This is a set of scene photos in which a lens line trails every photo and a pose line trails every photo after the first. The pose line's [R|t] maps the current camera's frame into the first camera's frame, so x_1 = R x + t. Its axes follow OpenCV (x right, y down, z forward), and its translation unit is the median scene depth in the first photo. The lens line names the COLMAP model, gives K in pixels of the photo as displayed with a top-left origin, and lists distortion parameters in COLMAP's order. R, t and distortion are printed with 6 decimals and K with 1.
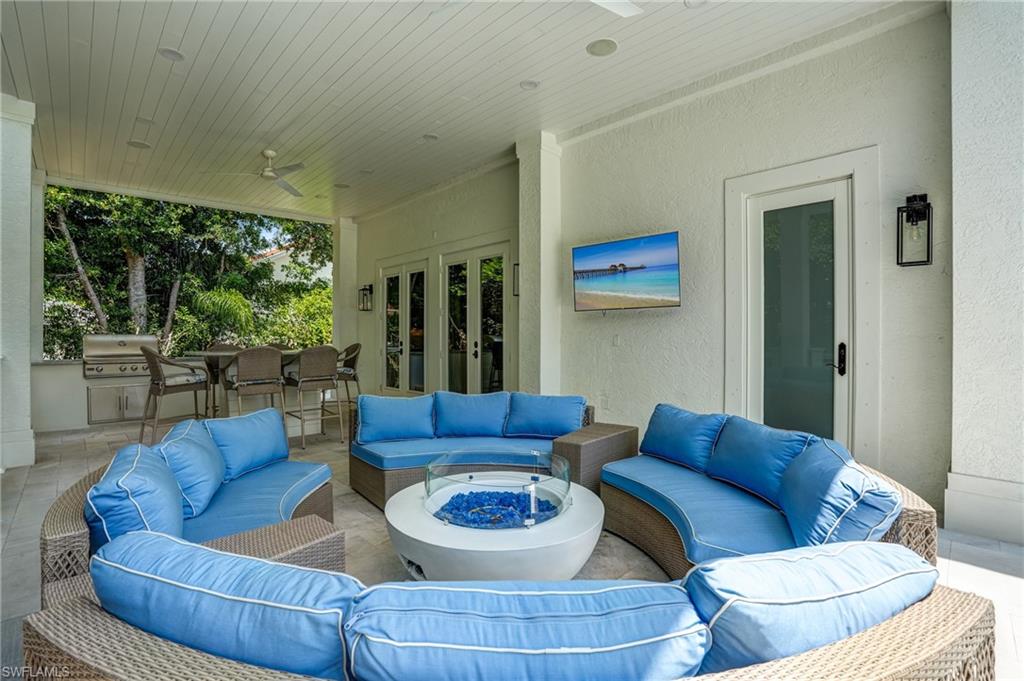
lens RADIAL K [[474.5, 0, 518.9], [0, 474.5, 336.6], [0, 0, 1]] dist [-0.055175, 0.012378]
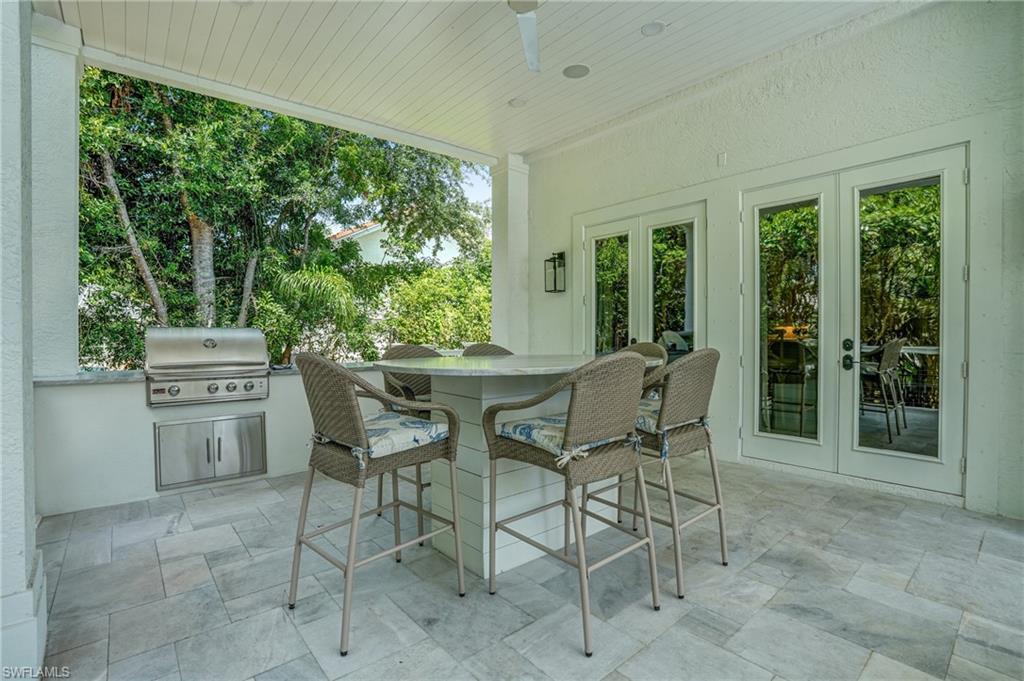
lens RADIAL K [[474.5, 0, 510.0], [0, 474.5, 339.7], [0, 0, 1]] dist [-0.055175, 0.012378]
pose [[0.997362, 0.001598, -0.072566, -0.281265], [-0.000689, 0.999921, 0.012548, 0.002357], [0.072580, -0.012465, 0.997285, 0.282026]]
